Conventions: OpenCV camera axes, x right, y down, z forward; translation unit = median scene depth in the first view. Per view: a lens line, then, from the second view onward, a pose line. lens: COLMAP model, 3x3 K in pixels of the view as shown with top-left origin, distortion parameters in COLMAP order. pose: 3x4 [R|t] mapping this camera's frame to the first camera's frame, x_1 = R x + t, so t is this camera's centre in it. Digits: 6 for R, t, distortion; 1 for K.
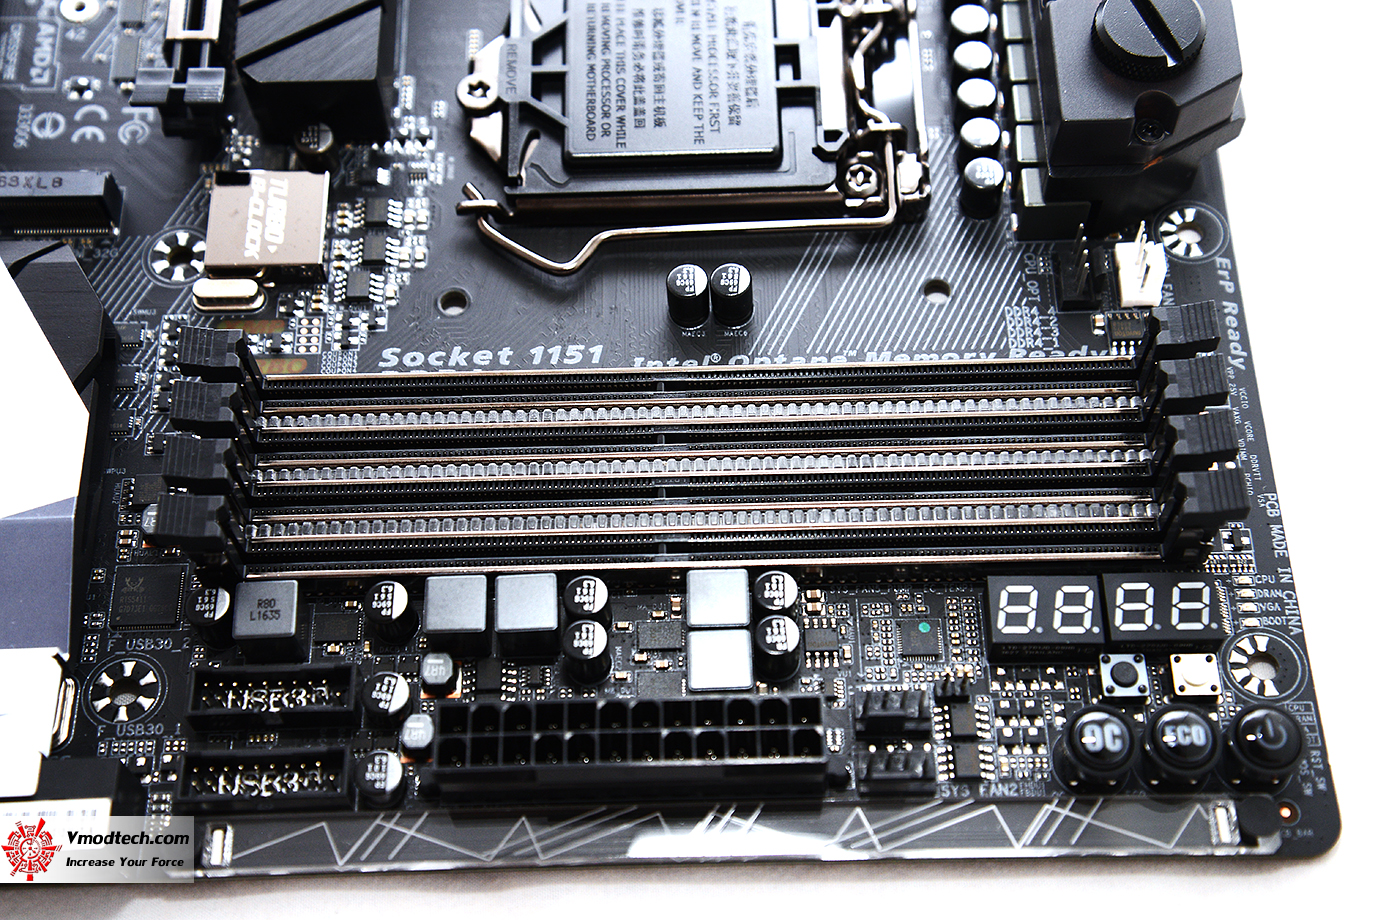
lens RADIAL K [[1947.5, 0, 689.0], [0, 1947.5, 460.0], [0, 0, 1]] dist [0.141772, 0.076923]
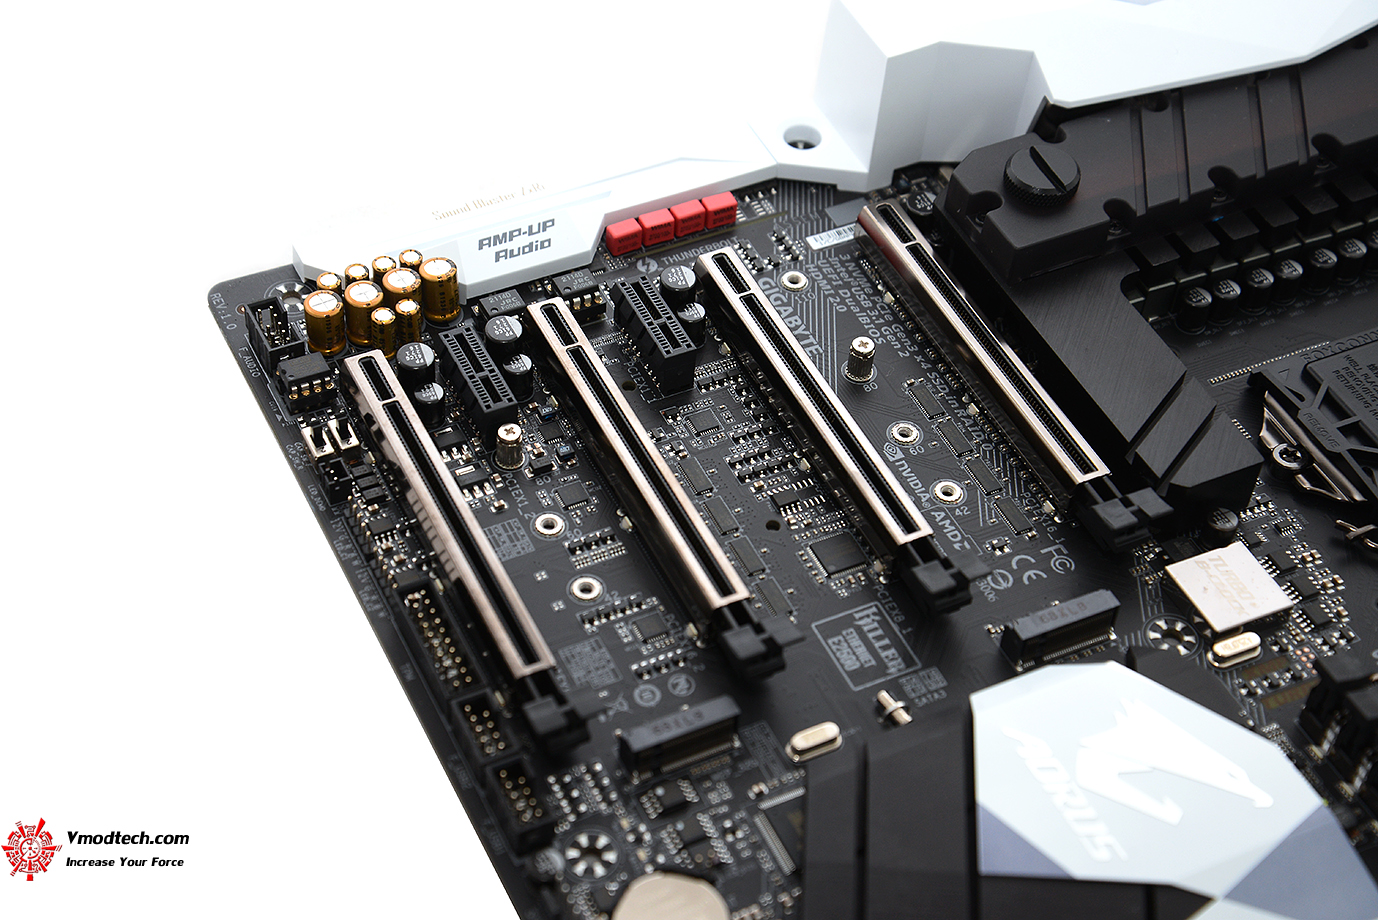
lens RADIAL K [[2370.2, 0, 686.0], [0, 2370.2, 483.0], [0, 0, 1]] dist [0.313533, 0.062389]
pose [[0.901454, -0.268584, 0.339475, -1.033294], [0.339482, 0.925222, -0.169460, -0.040811], [-0.268576, 0.268006, 0.925224, -0.351644]]
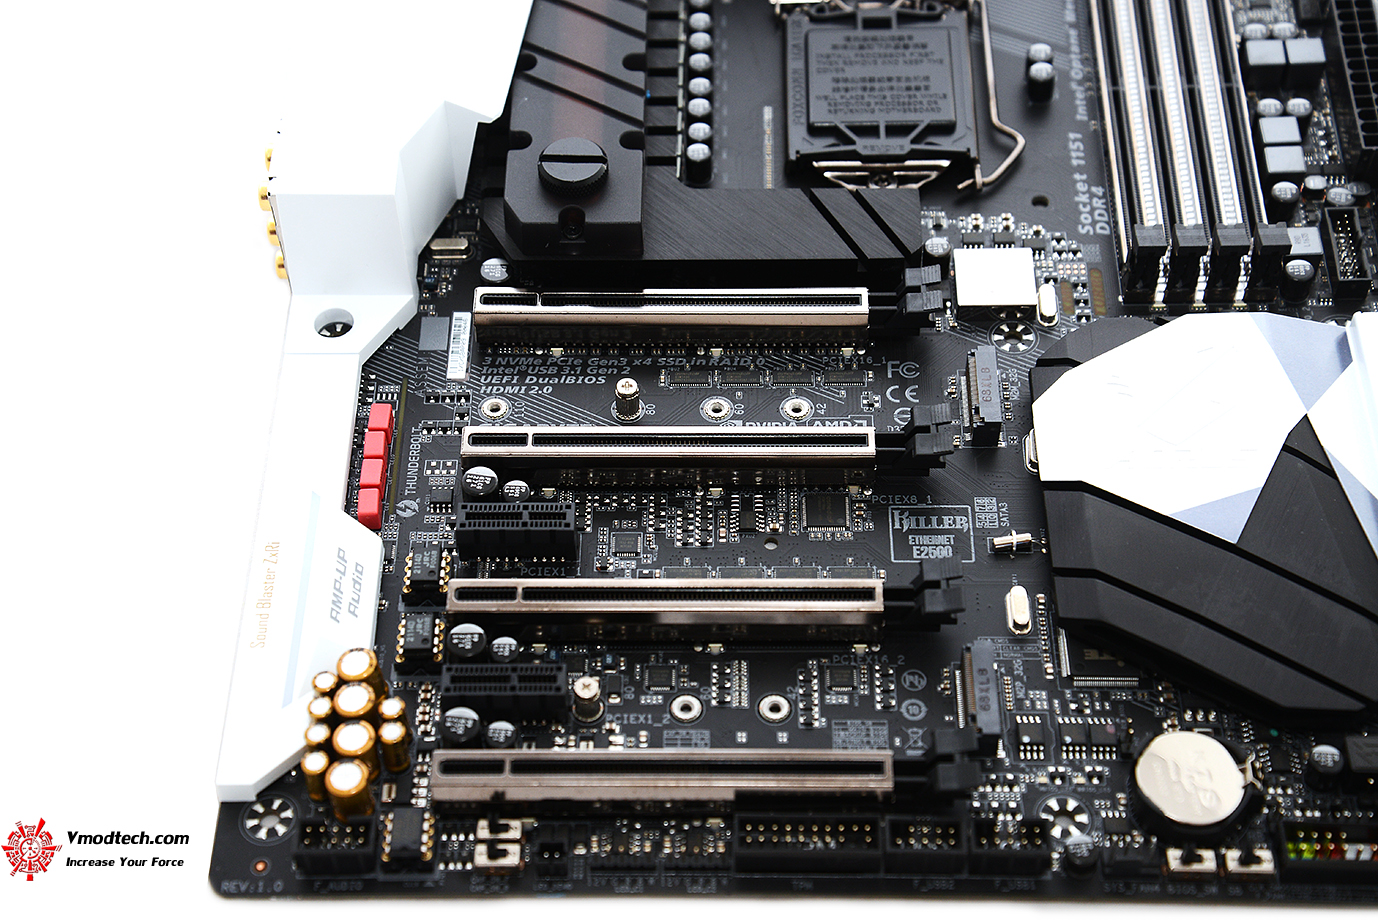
lens RADIAL K [[2340.3, 0, 689.0], [0, 2340.3, 460.0], [0, 0, 1]] dist [0.292107, 0.161051]
pose [[0.024810, -0.769064, 0.638690, -1.460710], [0.890009, 0.307946, 0.336233, -0.883269], [-0.455266, 0.560098, 0.692115, -0.047933]]
